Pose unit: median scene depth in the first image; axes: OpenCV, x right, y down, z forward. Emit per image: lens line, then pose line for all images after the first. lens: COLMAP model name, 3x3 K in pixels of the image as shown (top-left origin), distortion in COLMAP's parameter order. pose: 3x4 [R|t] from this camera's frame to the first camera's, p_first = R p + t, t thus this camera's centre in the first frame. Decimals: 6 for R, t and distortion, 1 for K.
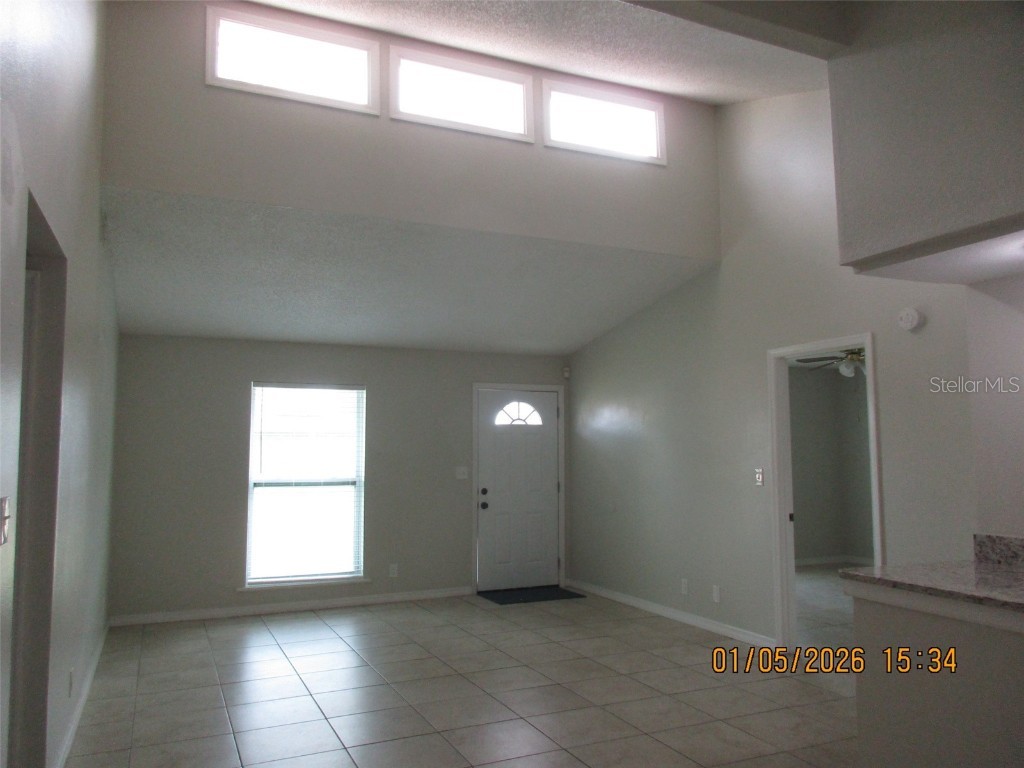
lens RADIAL K [[776.0, 0, 513.5], [0, 776.0, 387.6], [0, 0, 1]] dist [0.001621, 0.005684]
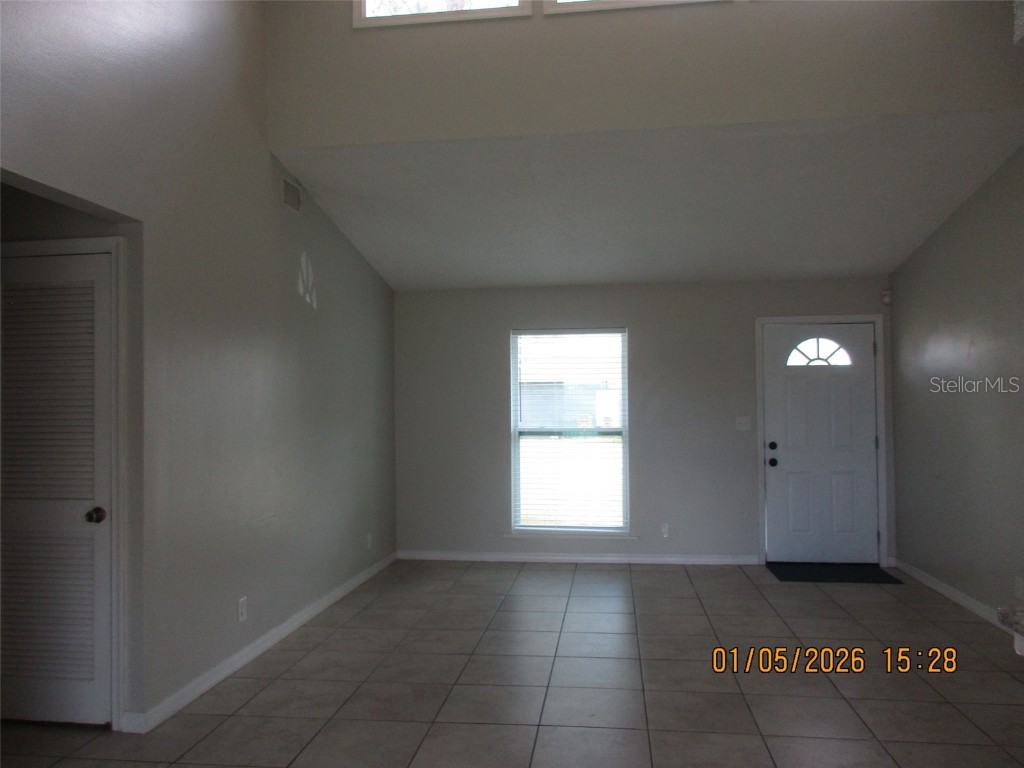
lens RADIAL K [[776.0, 0, 513.4], [0, 776.0, 386.7], [0, 0, 1]] dist [0.001621, 0.005684]
pose [[0.851654, -0.013957, -0.523918, 0.166124], [0.048605, 0.997441, 0.052438, 0.011739], [0.521845, -0.070124, 0.850153, 0.139461]]
